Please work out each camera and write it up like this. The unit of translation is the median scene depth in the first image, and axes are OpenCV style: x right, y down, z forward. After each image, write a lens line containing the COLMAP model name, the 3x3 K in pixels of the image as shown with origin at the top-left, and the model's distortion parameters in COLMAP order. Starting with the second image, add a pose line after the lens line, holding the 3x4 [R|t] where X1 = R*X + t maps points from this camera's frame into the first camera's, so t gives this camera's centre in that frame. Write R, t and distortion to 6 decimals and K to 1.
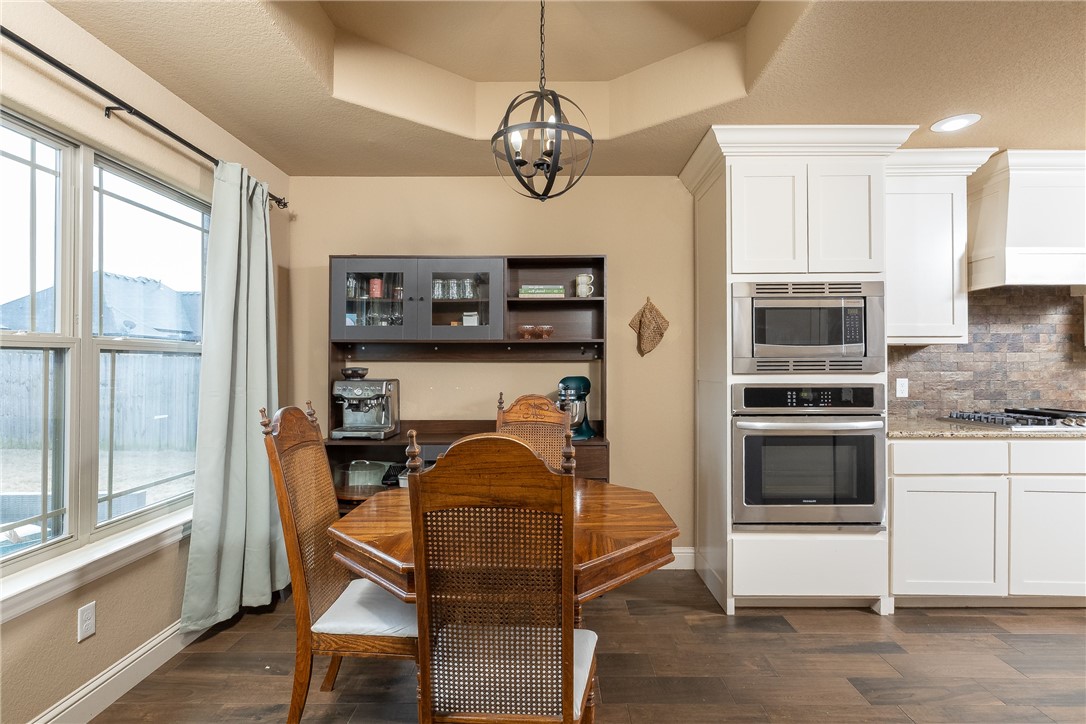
lens RADIAL K [[529.4, 0, 543.4], [0, 529.4, 368.2], [0, 0, 1]] dist [0.001523, -0.000010]
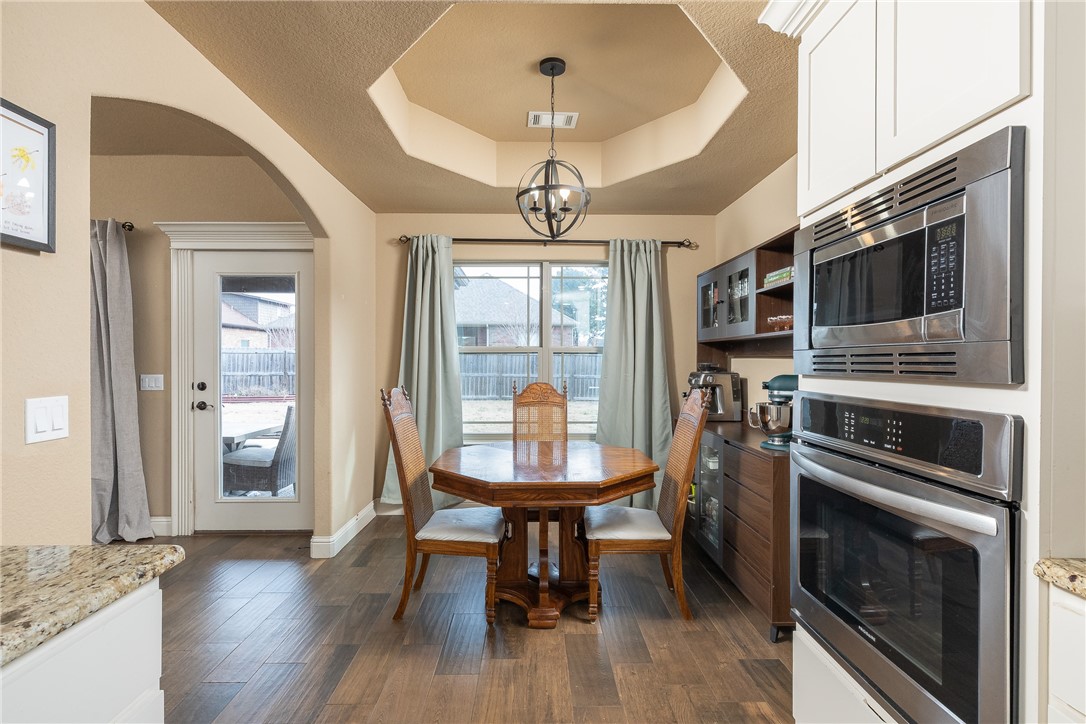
lens RADIAL K [[514.5, 0, 546.5], [0, 514.5, 364.3], [0, 0, 1]] dist [-0.009109, -0.000215]
pose [[0.046698, 0.010338, -0.998856, 0.784422], [-0.009420, 0.999907, 0.009909, -0.004795], [0.998865, 0.008947, 0.046791, 0.545131]]
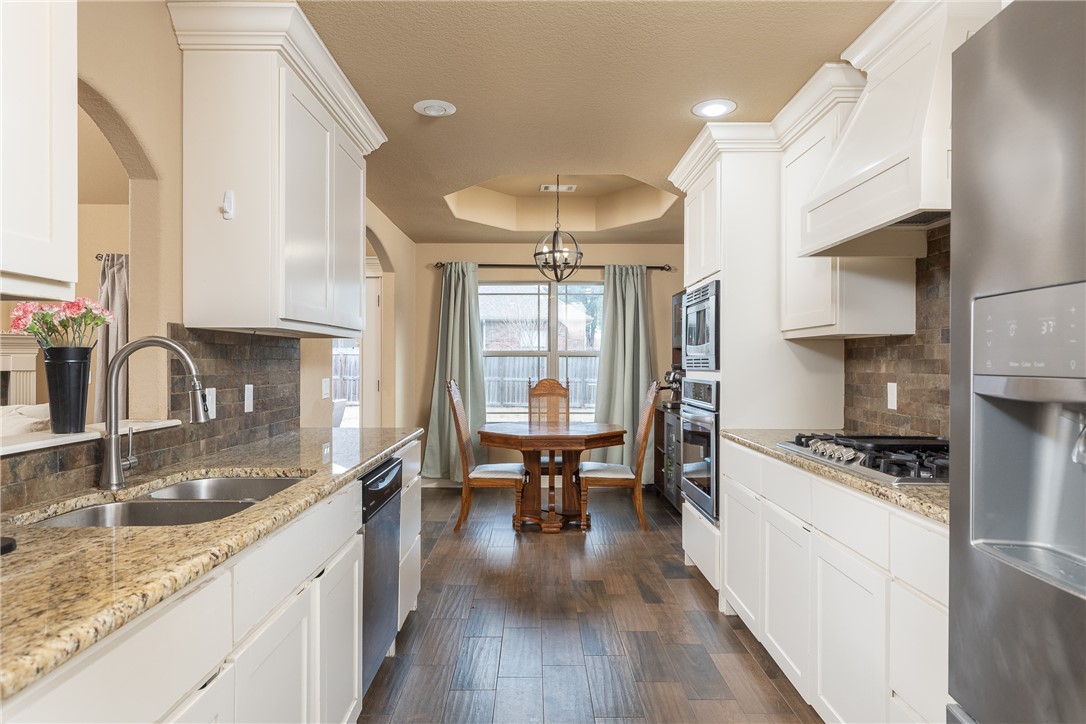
lens RADIAL K [[672.5, 0, 540.7], [0, 672.5, 358.3], [0, 0, 1]] dist [0.006866, -0.000118]
pose [[0.026466, -0.003556, -0.999643, 1.559480], [-0.009187, 0.999951, -0.003800, -0.005156], [0.999608, 0.009284, 0.026432, 0.510437]]
